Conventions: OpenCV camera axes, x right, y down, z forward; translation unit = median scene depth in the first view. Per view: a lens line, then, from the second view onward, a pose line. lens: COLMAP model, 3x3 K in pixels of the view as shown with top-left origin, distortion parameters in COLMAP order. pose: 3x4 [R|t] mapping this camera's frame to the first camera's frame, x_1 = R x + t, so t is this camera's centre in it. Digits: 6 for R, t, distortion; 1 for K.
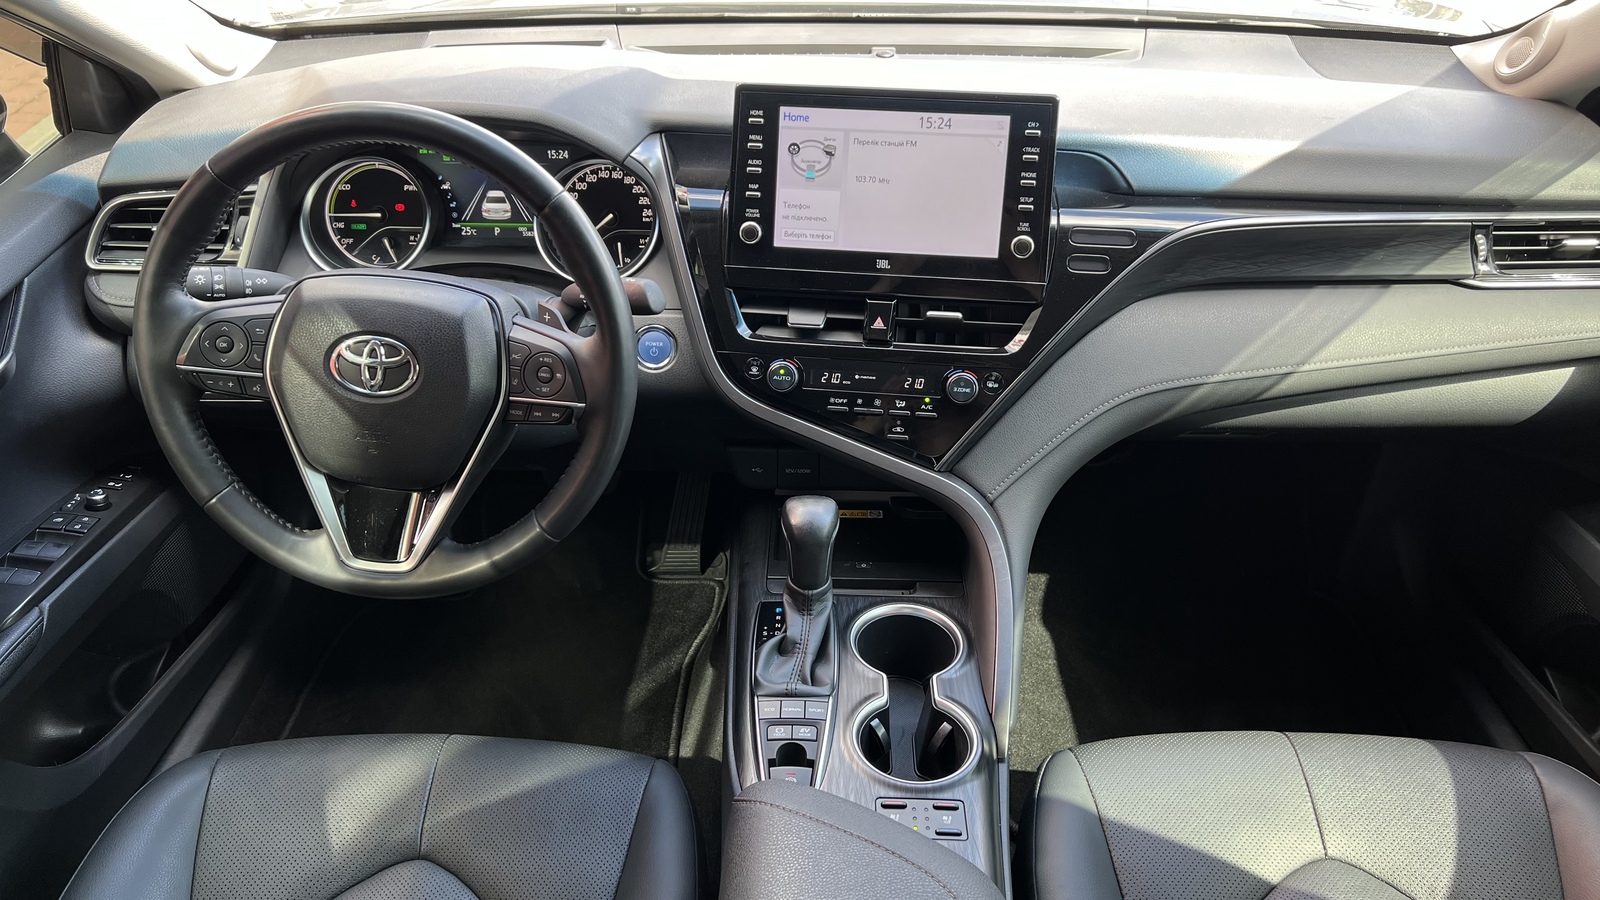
lens RADIAL K [[1216.7, 0, 800.0], [0, 1216.7, 450.0], [0, 0, 1]] dist [0.062548, -0.070043]
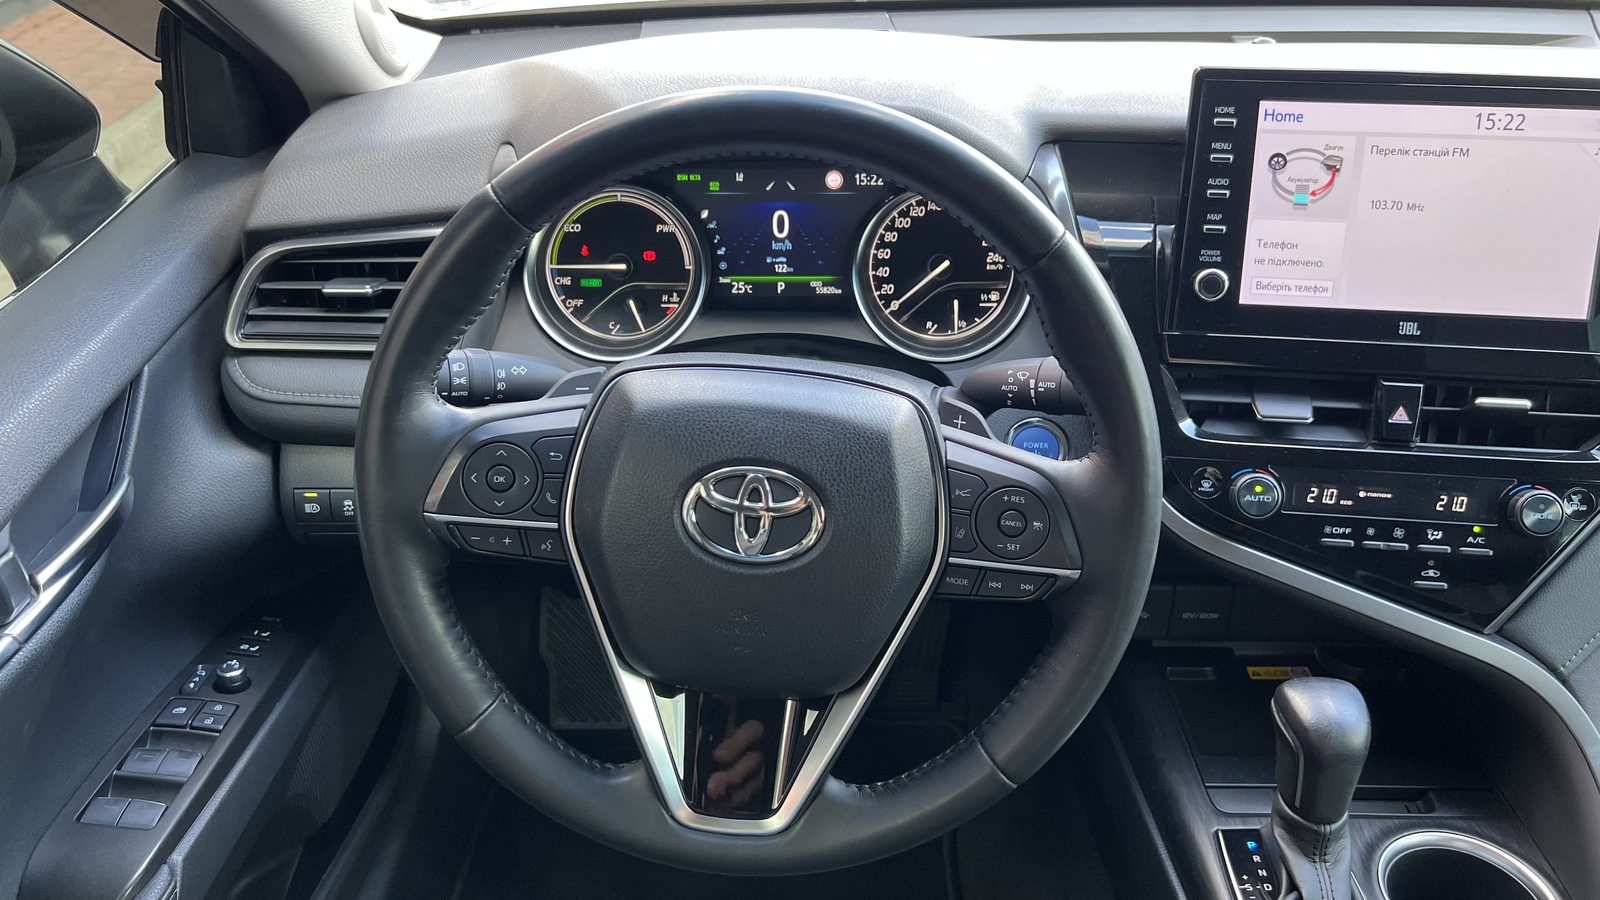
lens RADIAL K [[1167.8, 0, 768.0], [0, 1167.8, 439.0], [0, 0, 1]] dist [0.126241, -0.200045]
pose [[0.999910, -0.010552, 0.008320, -0.291072], [0.010810, 0.999443, -0.031572, -0.074322], [-0.007982, 0.031659, 0.999467, 0.344168]]
